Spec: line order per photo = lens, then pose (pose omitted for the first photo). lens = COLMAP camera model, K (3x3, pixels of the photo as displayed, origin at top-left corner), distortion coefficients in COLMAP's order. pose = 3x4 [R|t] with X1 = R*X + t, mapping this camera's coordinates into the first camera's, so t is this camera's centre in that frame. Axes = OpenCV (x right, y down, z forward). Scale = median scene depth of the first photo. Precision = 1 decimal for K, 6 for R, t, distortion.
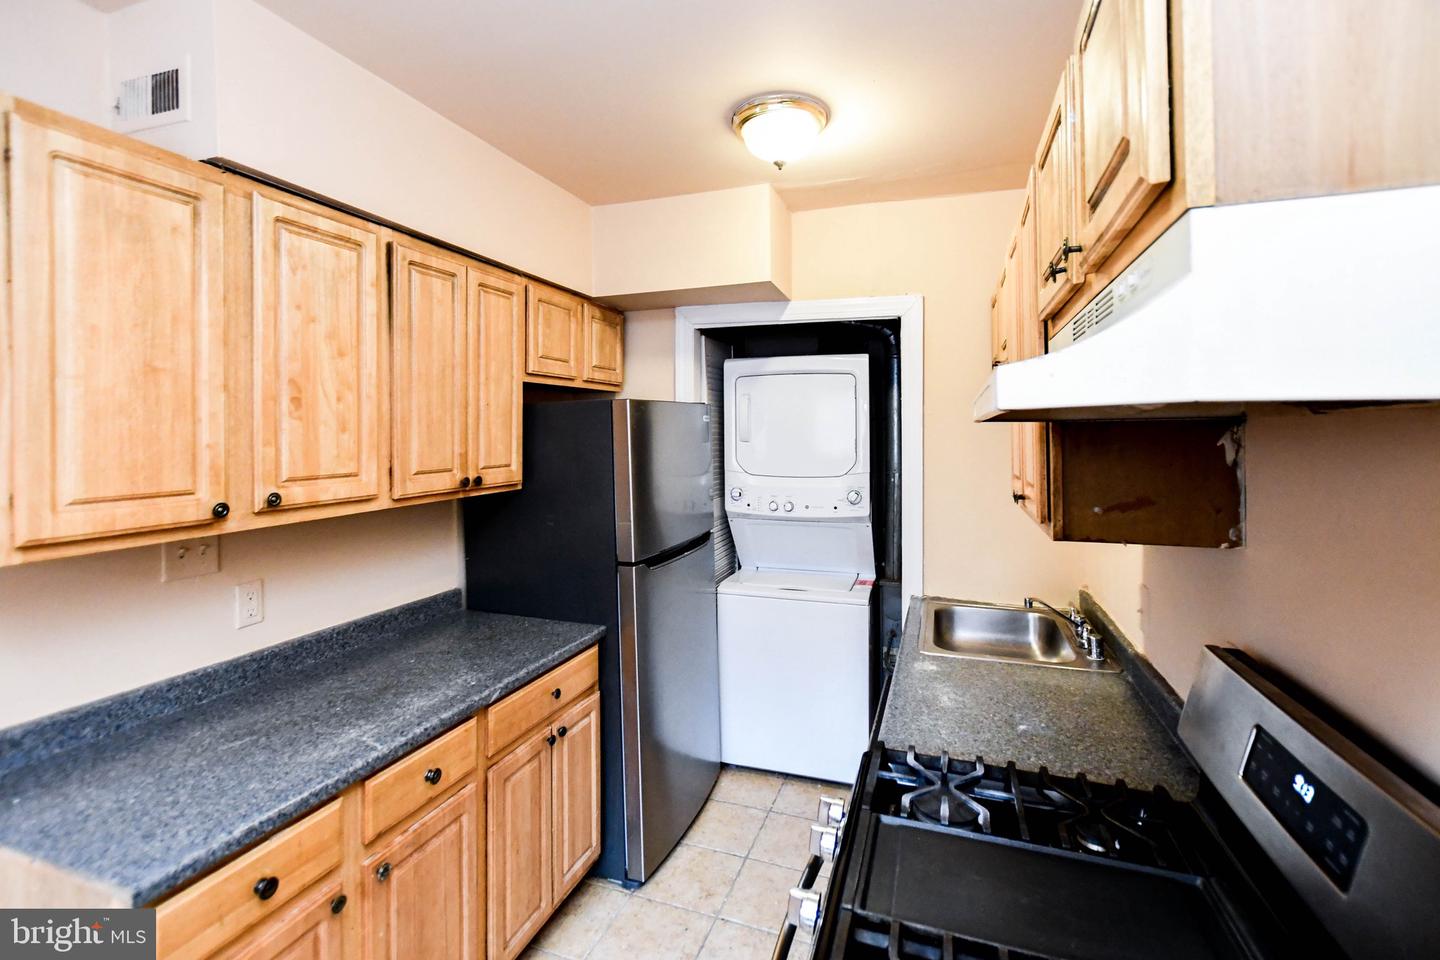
lens RADIAL K [[659.2, 0, 716.8], [0, 659.2, 443.4], [0, 0, 1]] dist [-0.007661, 0.000726]
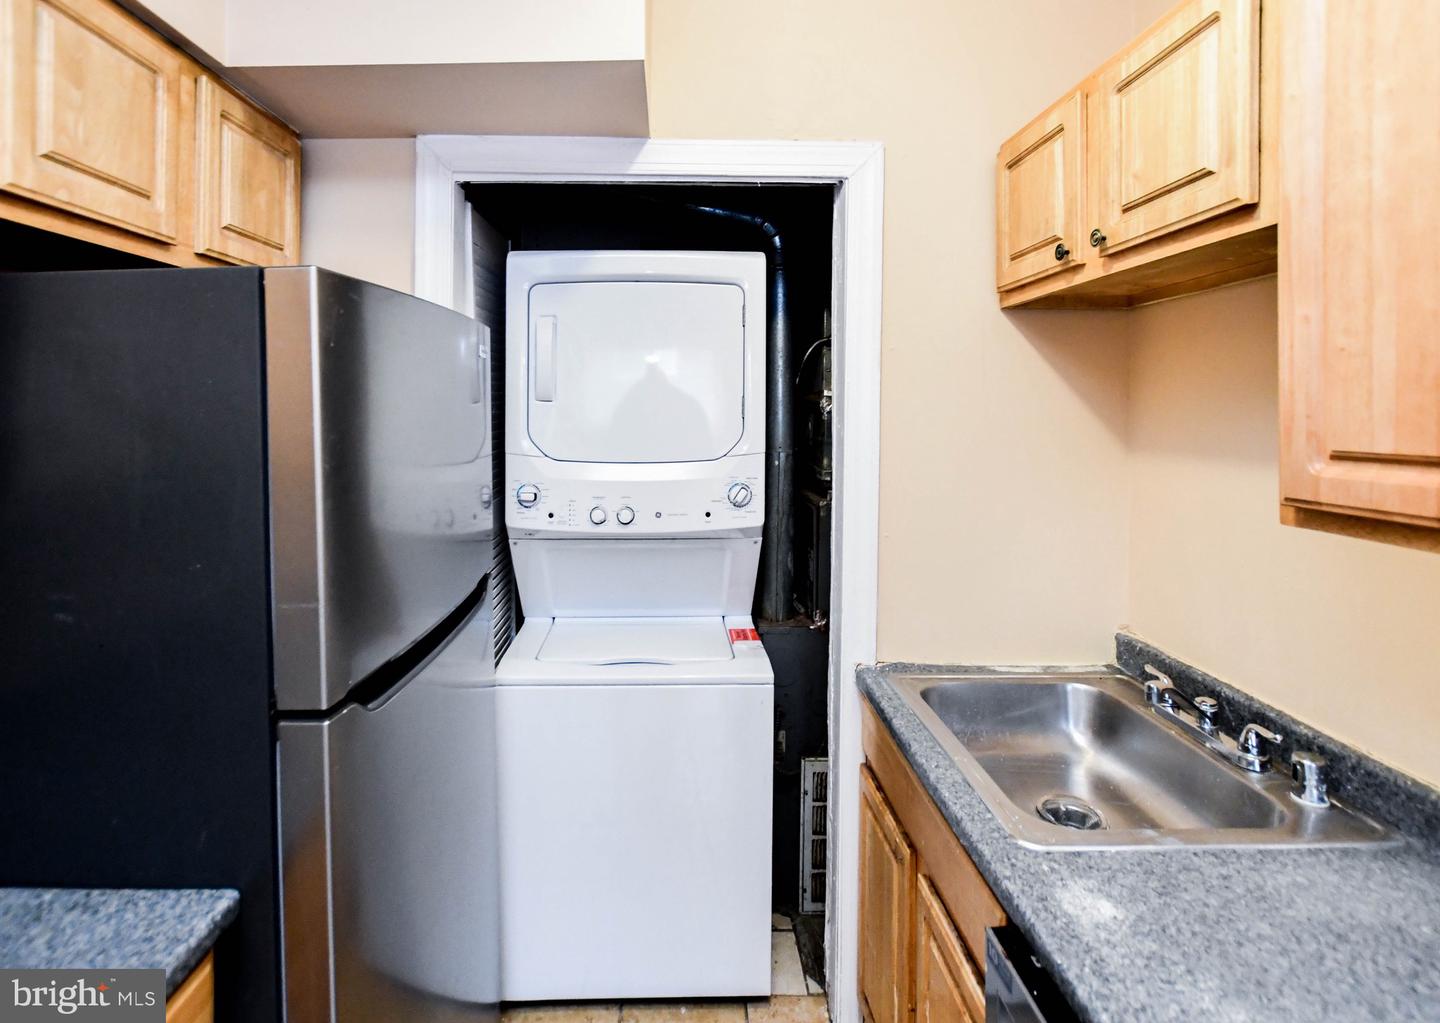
lens RADIAL K [[694.2, 0, 663.6], [0, 694.2, 410.7], [0, 0, 1]] dist [0.000279, -0.000373]
pose [[0.945192, 0.000893, 0.326512, -0.087256], [0.004757, 0.999852, -0.016505, 0.025109], [-0.326479, 0.017154, 0.945049, 0.670771]]
